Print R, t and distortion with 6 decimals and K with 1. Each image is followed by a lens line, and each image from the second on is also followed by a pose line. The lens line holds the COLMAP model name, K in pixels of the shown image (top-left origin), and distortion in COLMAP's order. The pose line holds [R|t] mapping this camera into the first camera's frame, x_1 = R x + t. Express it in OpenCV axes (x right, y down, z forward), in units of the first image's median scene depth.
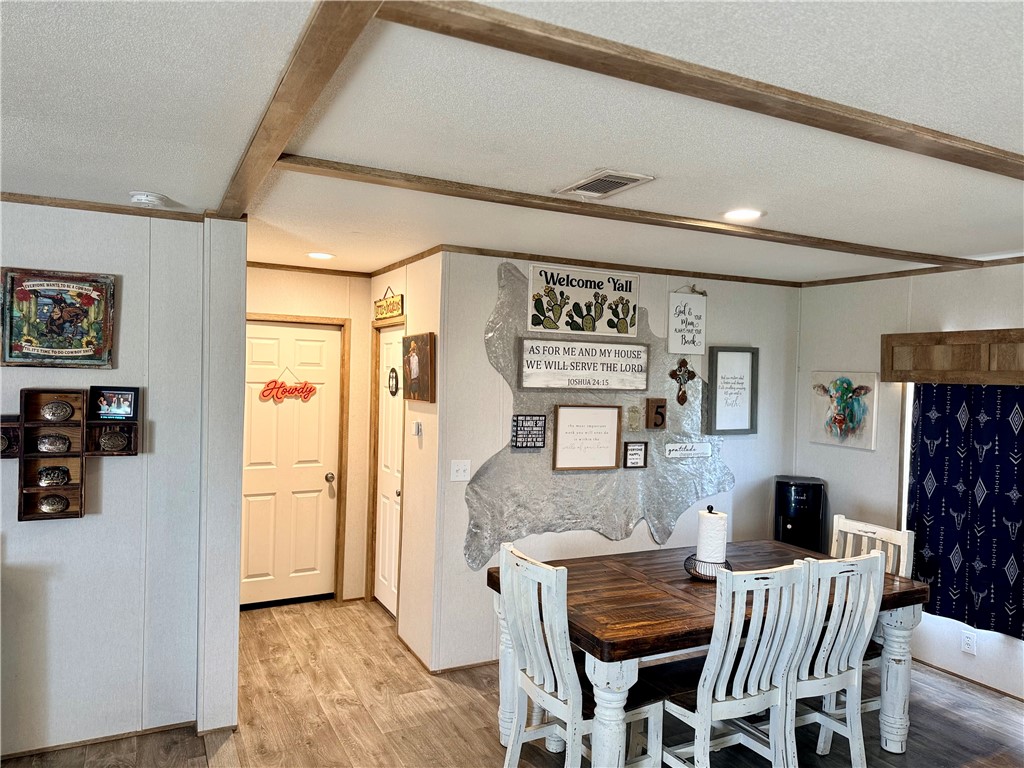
lens RADIAL K [[712.9, 0, 515.0], [0, 712.9, 386.2], [0, 0, 1]] dist [0.103957, -0.172083]
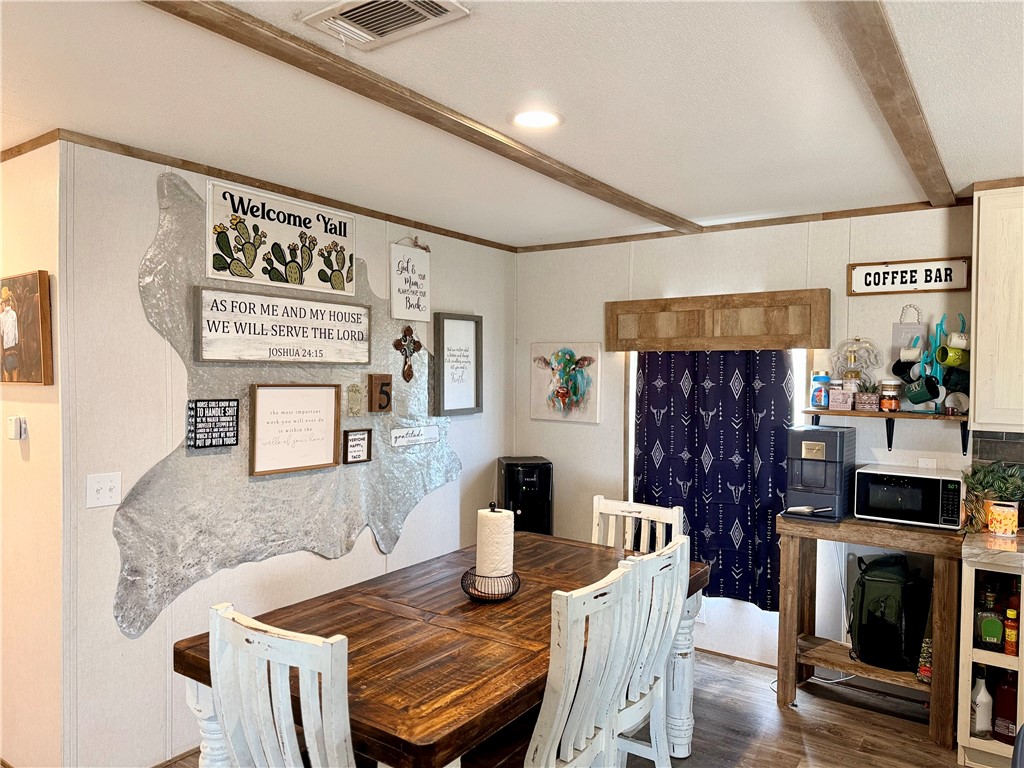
lens RADIAL K [[712.9, 0, 515.0], [0, 712.9, 386.2], [0, 0, 1]] dist [0.103957, -0.172083]
pose [[0.882063, -0.029808, 0.470188, -0.048546], [0.023759, 0.999541, 0.018795, 0.020116], [-0.470532, -0.005407, 0.882366, 0.232737]]
